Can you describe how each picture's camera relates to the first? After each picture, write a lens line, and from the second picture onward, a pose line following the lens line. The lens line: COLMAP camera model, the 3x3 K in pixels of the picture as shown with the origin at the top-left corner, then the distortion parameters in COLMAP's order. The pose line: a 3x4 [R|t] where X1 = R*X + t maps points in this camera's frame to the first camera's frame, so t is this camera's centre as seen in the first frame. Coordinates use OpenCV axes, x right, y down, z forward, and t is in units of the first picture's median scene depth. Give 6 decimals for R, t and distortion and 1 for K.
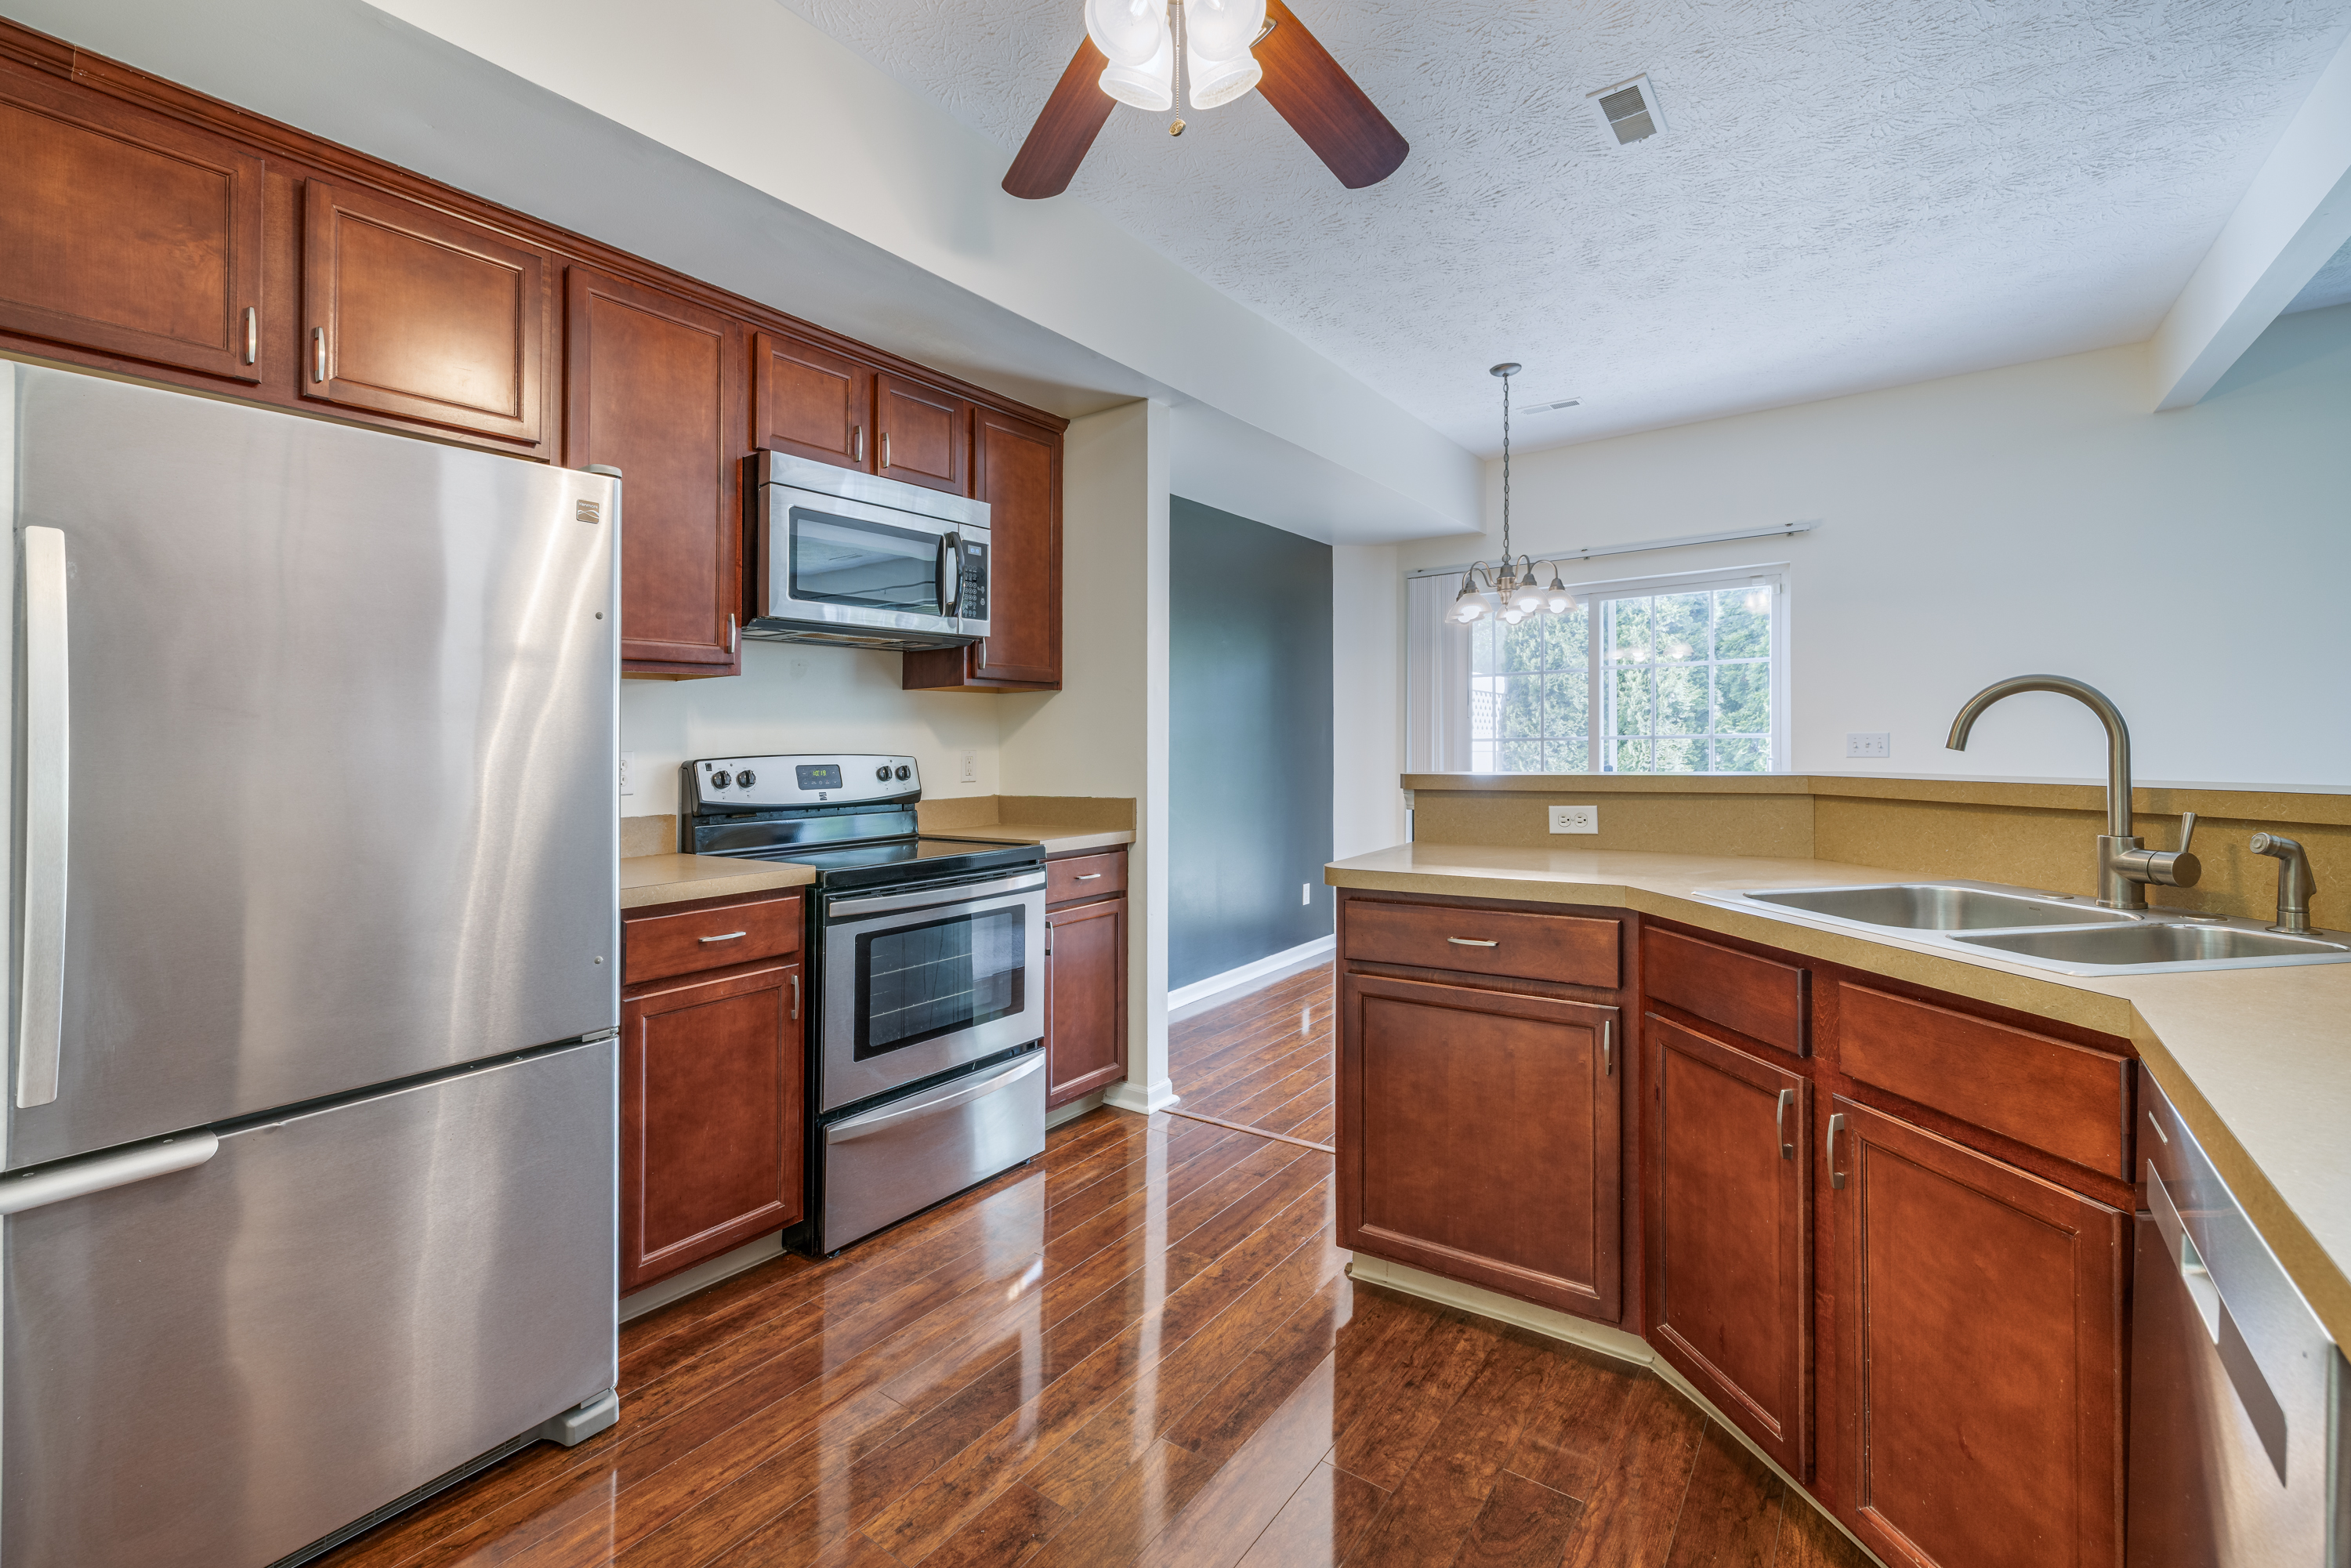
lens RADIAL K [[1033.1, 0, 1170.3], [0, 1033.1, 739.6], [0, 0, 1]] dist [0.001295, 0.000186]
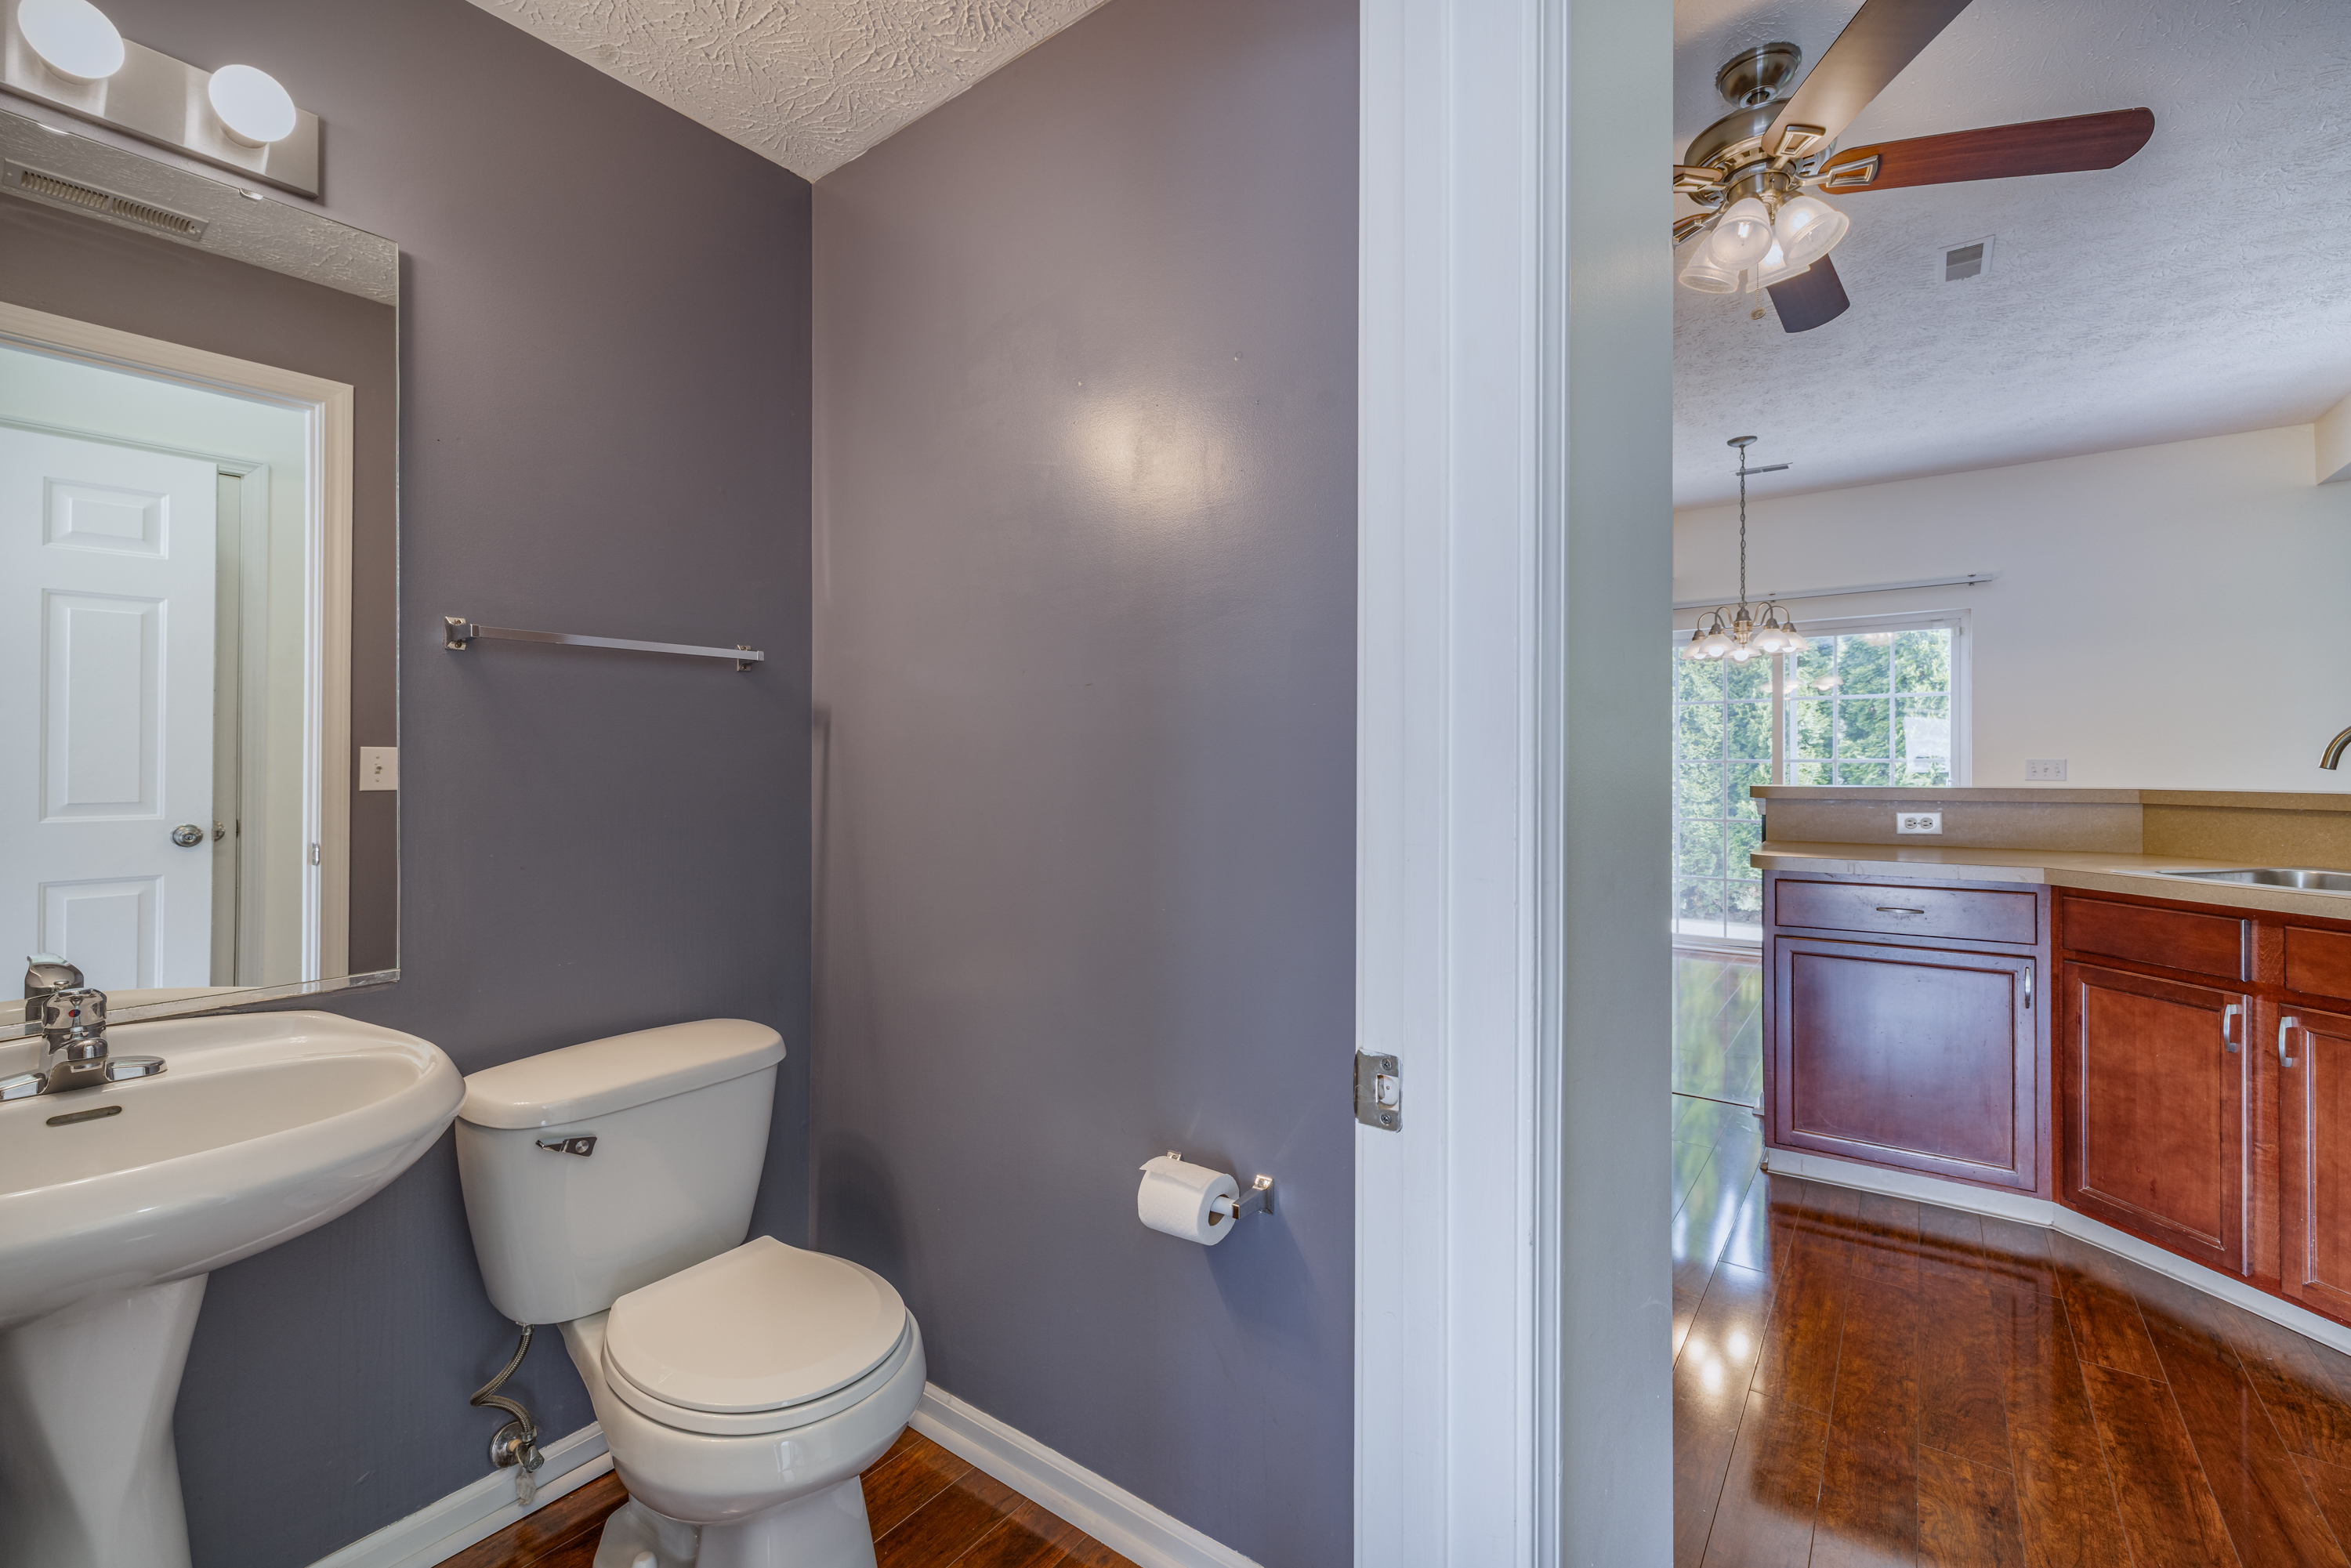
lens RADIAL K [[1008.2, 0, 1175.5], [0, 1008.2, 758.4], [0, 0, 1]] dist [-0.000596, -0.000032]
pose [[0.999684, 0.014034, -0.020856, -0.355351], [-0.014044, 0.999901, -0.000296, 0.008333], [0.020850, 0.000588, 0.999782, -0.179178]]
